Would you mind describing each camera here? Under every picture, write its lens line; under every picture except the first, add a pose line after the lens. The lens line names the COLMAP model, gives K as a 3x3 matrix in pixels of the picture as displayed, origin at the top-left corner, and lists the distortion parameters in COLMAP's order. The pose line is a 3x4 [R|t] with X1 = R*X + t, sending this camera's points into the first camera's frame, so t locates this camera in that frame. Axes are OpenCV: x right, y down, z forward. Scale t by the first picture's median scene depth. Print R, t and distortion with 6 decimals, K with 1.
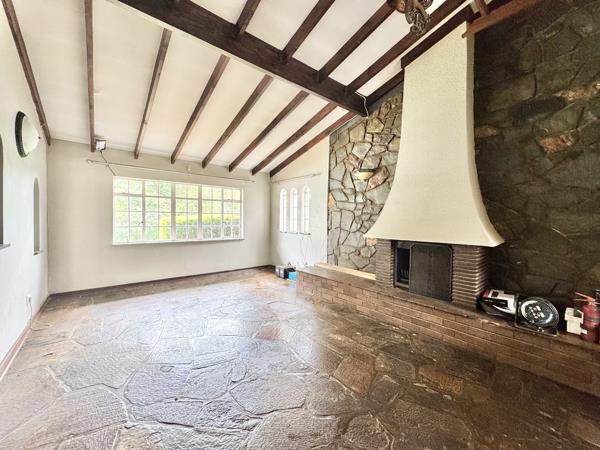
lens RADIAL K [[239.8, 0, 300.0], [0, 239.8, 225.0], [0, 0, 1]] dist [-0.000609, -0.000252]
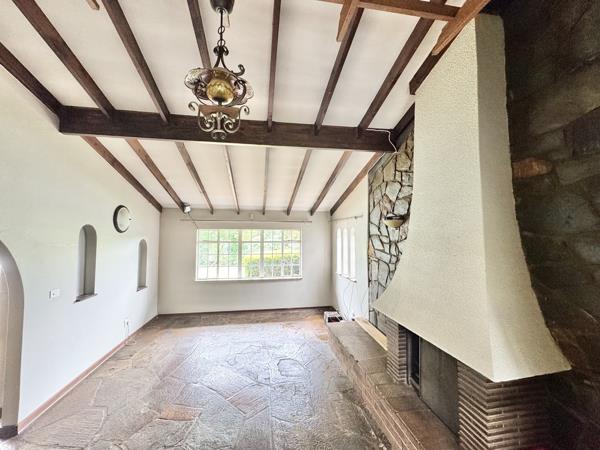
lens RADIAL K [[239.8, 0, 300.0], [0, 239.8, 225.0], [0, 0, 1]] dist [-0.000609, -0.000252]
pose [[0.861755, -0.030175, -0.506426, 0.383626], [-0.005127, 0.997661, -0.068170, -0.134336], [0.507298, 0.061342, 0.859585, 0.131635]]
